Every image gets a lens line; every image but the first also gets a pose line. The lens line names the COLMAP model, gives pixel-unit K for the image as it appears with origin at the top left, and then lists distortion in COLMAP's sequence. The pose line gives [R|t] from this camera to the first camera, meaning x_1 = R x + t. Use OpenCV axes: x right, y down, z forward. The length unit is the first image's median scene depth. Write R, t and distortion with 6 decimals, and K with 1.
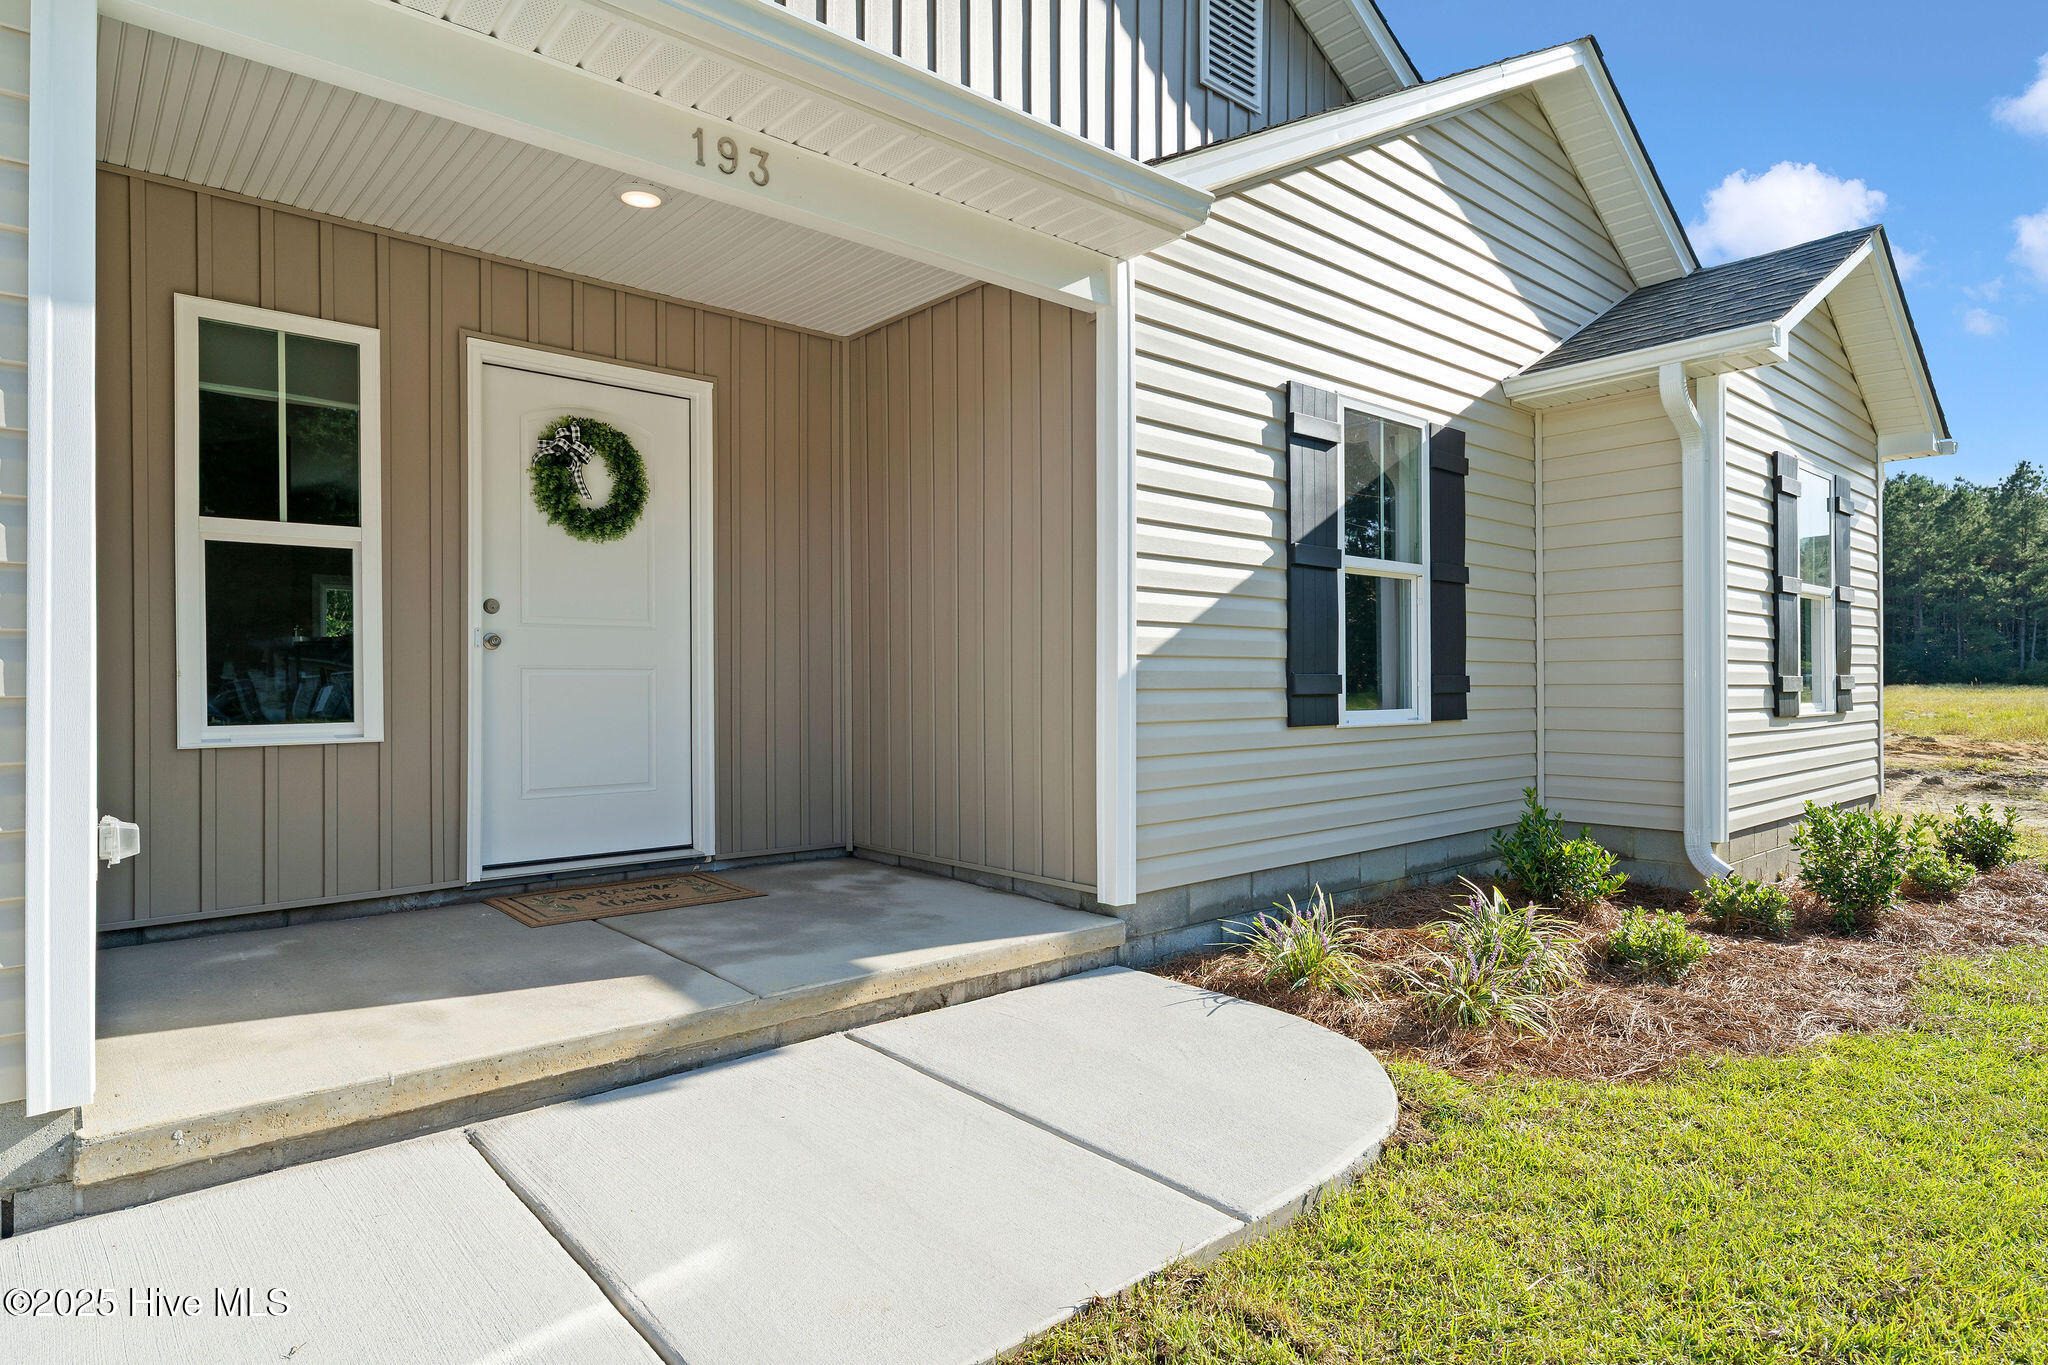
lens RADIAL K [[1123.6, 0, 1024.0], [0, 1123.6, 682.5], [0, 0, 1]] dist [0.003514, 0.000598]
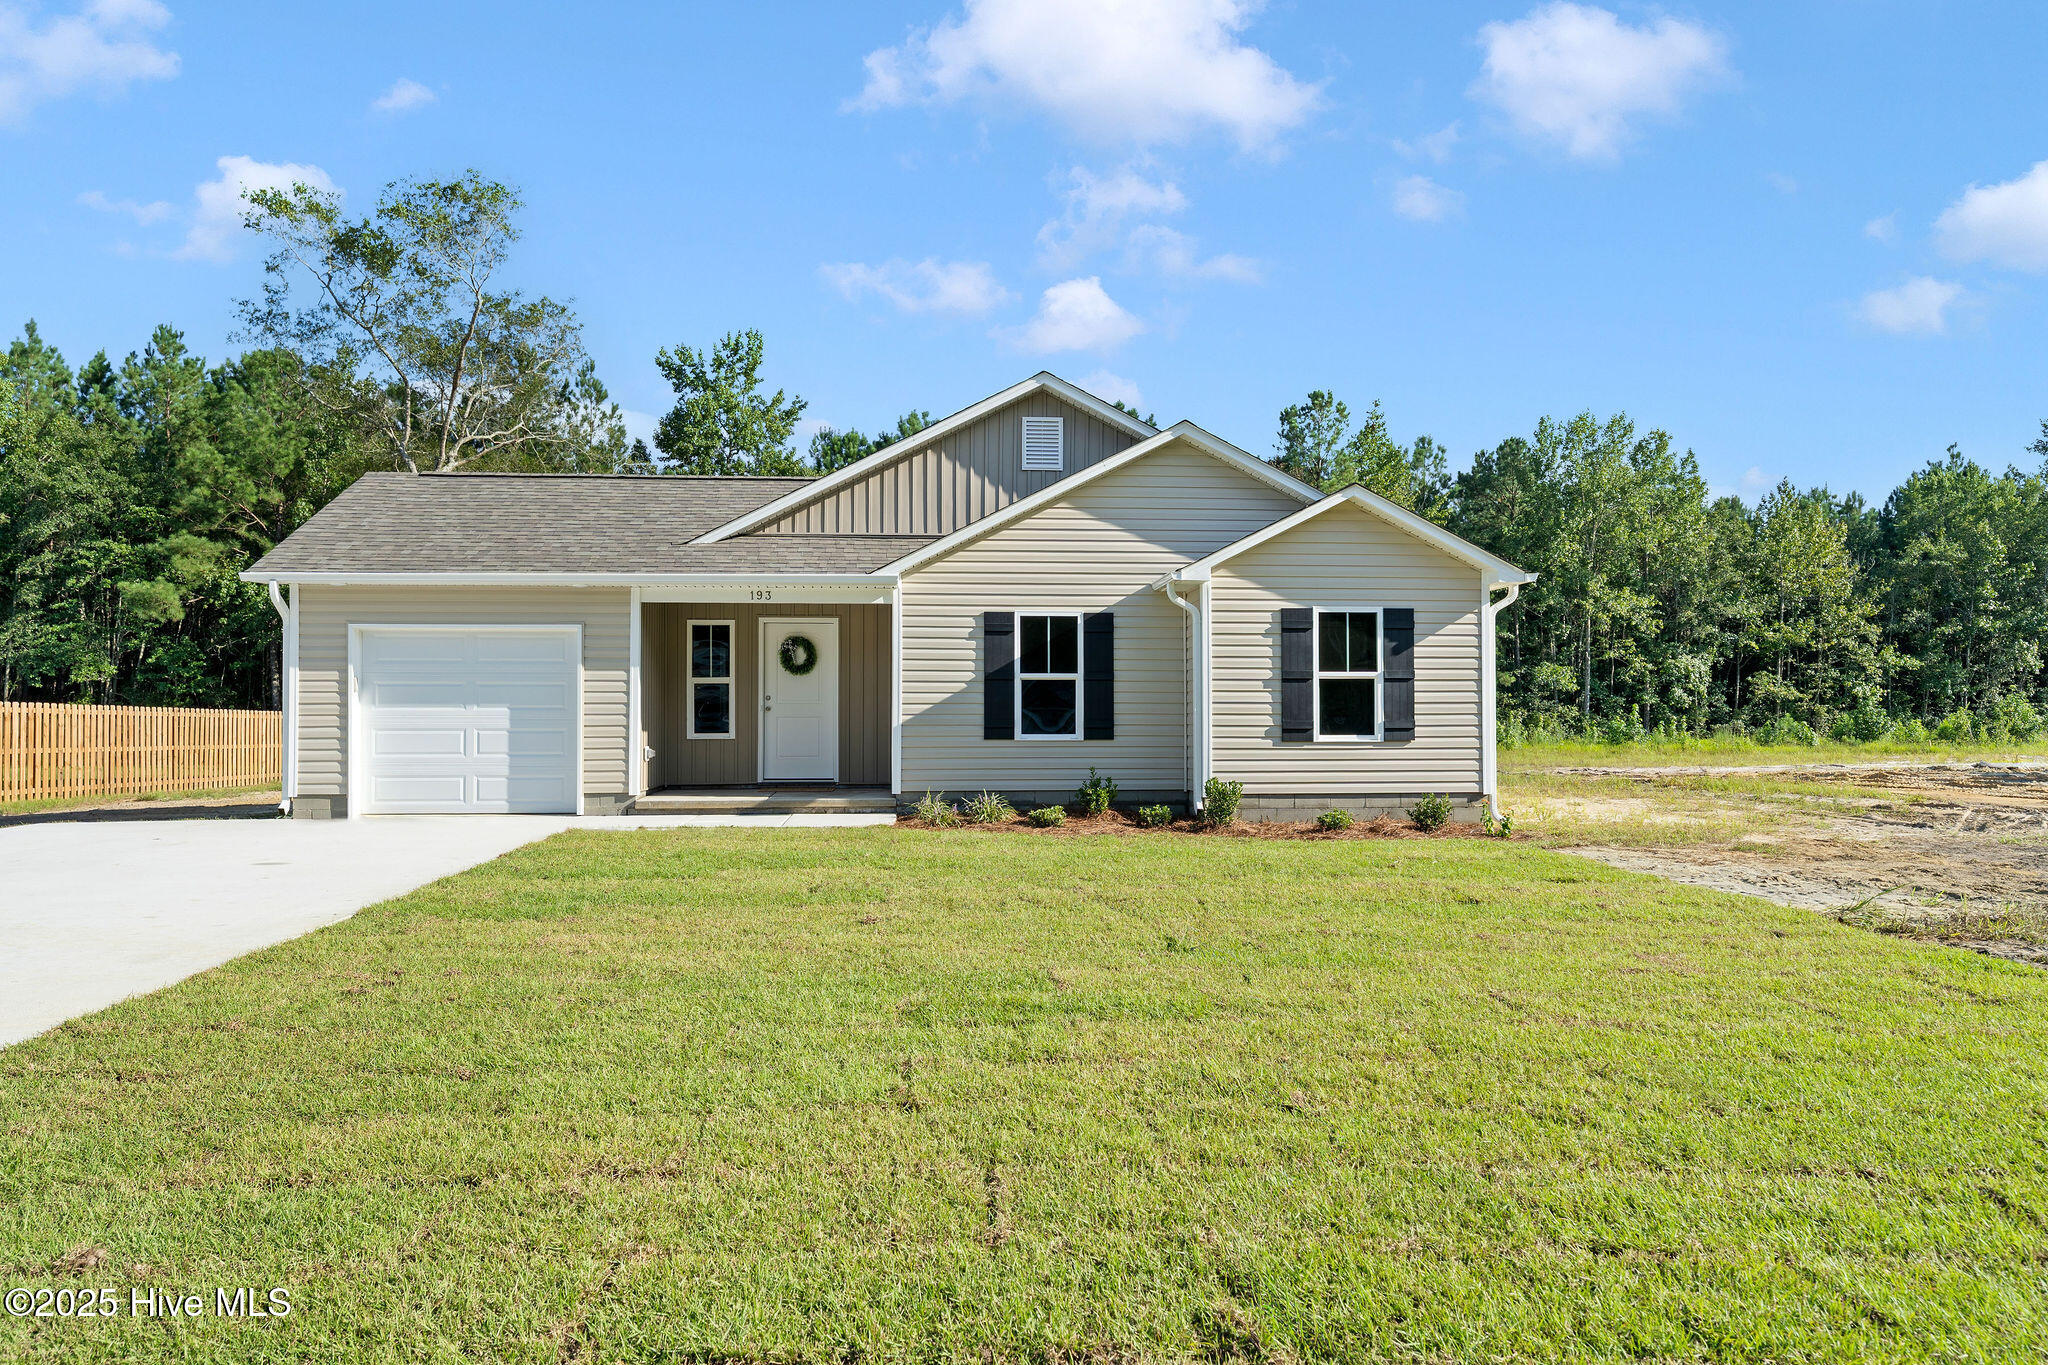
lens RADIAL K [[1444.8, 0, 1029.4], [0, 1444.8, 732.3], [0, 0, 1]] dist [-0.032136, 0.000032]
pose [[0.803317, 0.008717, -0.595488, 2.402099], [-0.002706, 0.999936, 0.010986, -0.016105], [0.595545, -0.007213, 0.803289, -1.737688]]
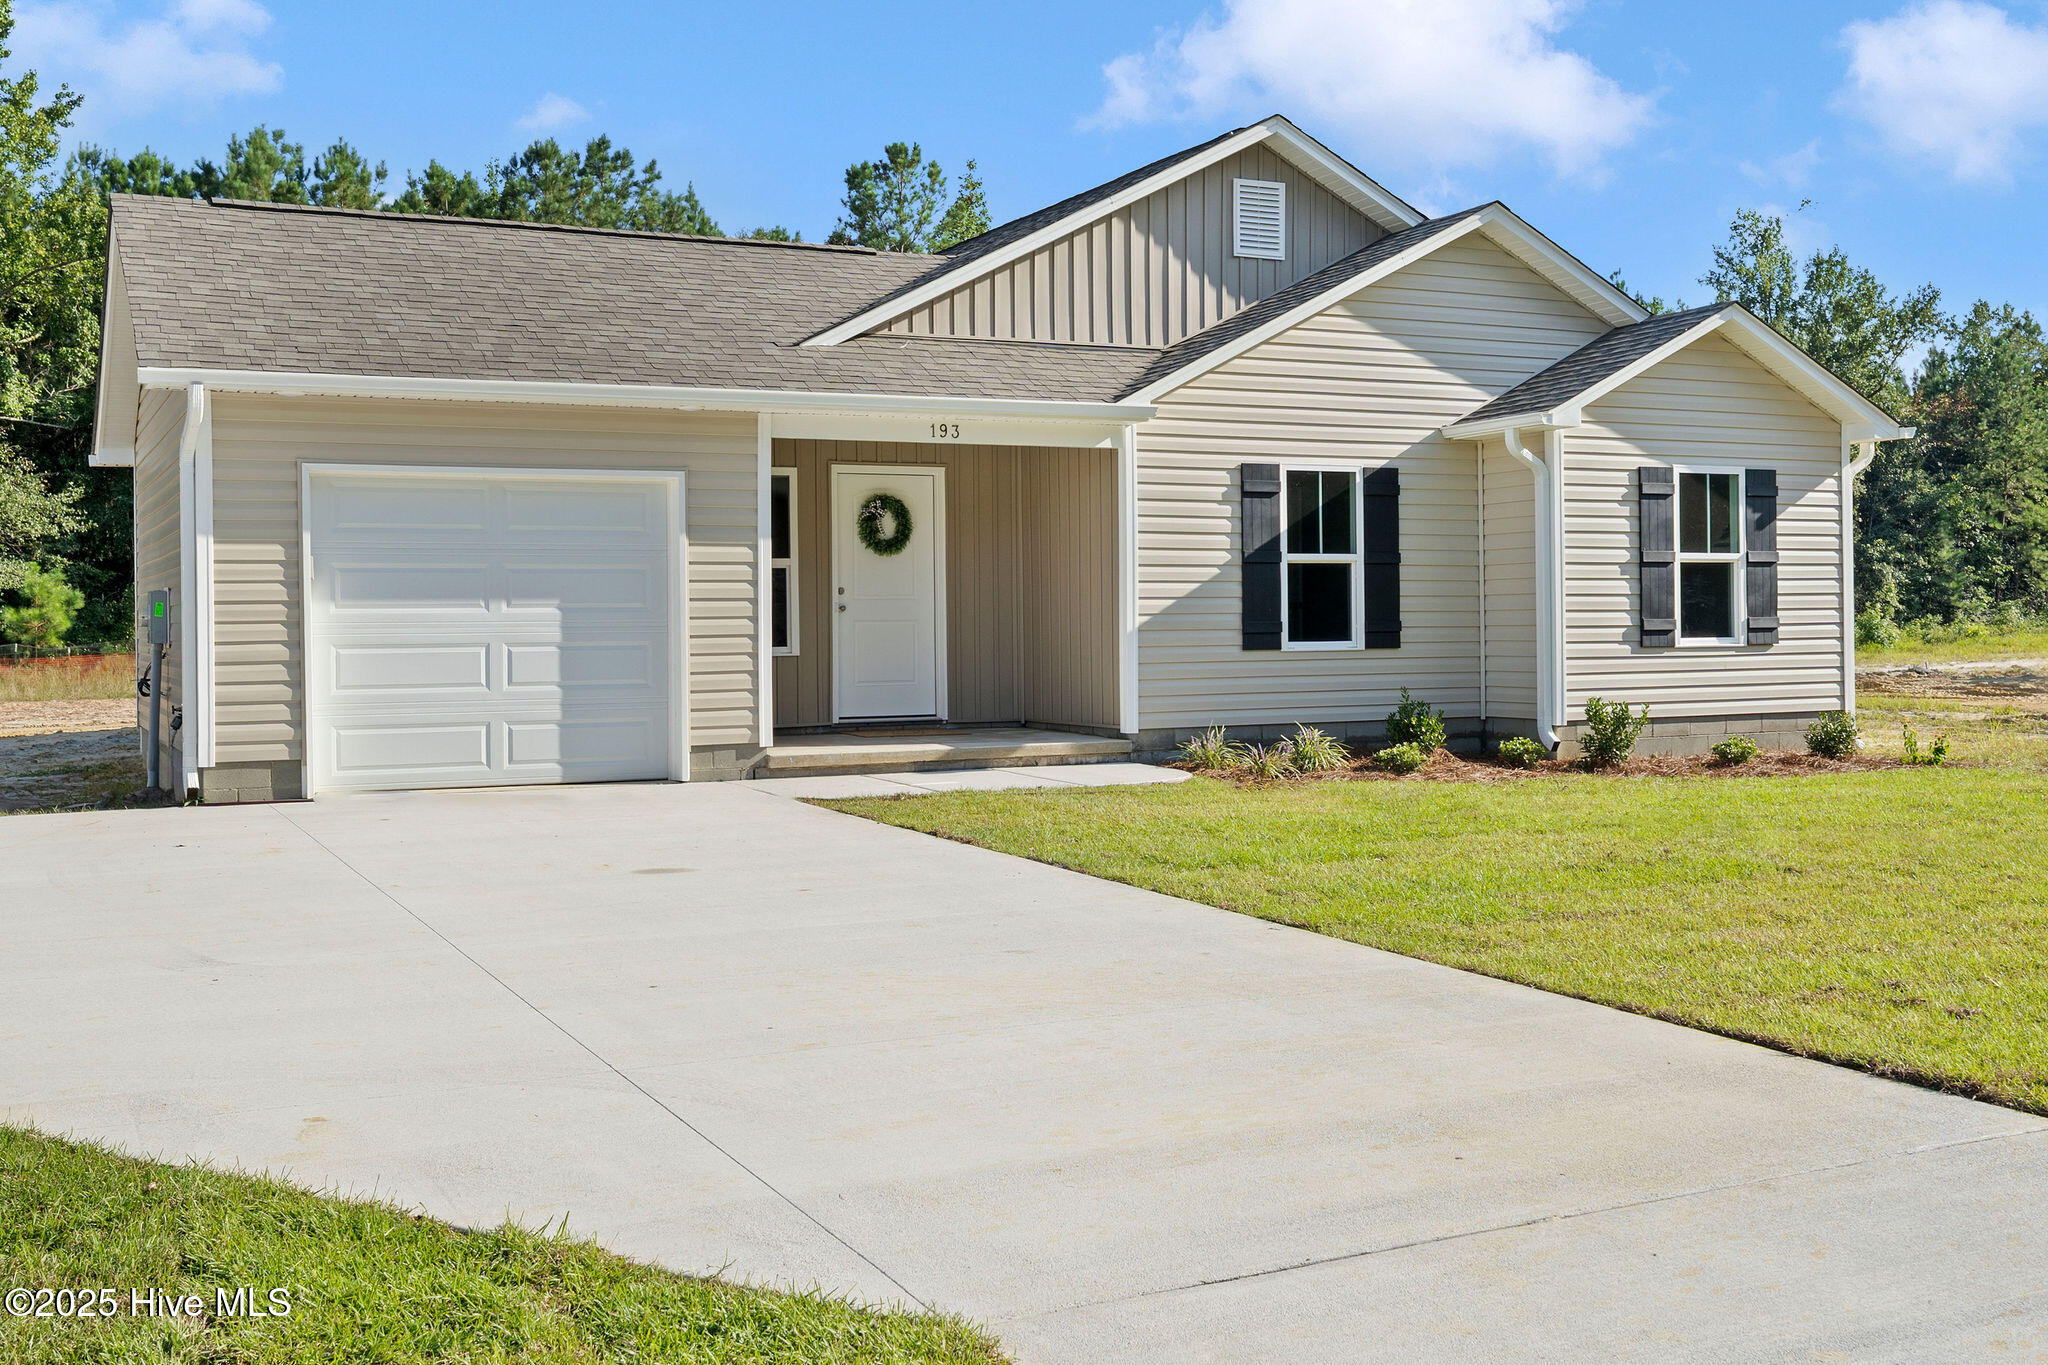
lens RADIAL K [[2170.2, 0, 1024.0], [0, 2170.2, 682.5], [0, 0, 1]] dist [-0.063433, 0.268761]
pose [[0.966531, 0.001656, -0.256543, 0.805314], [0.005821, 0.999580, 0.028383, -0.010588], [0.256482, -0.028927, 0.966116, -2.553624]]
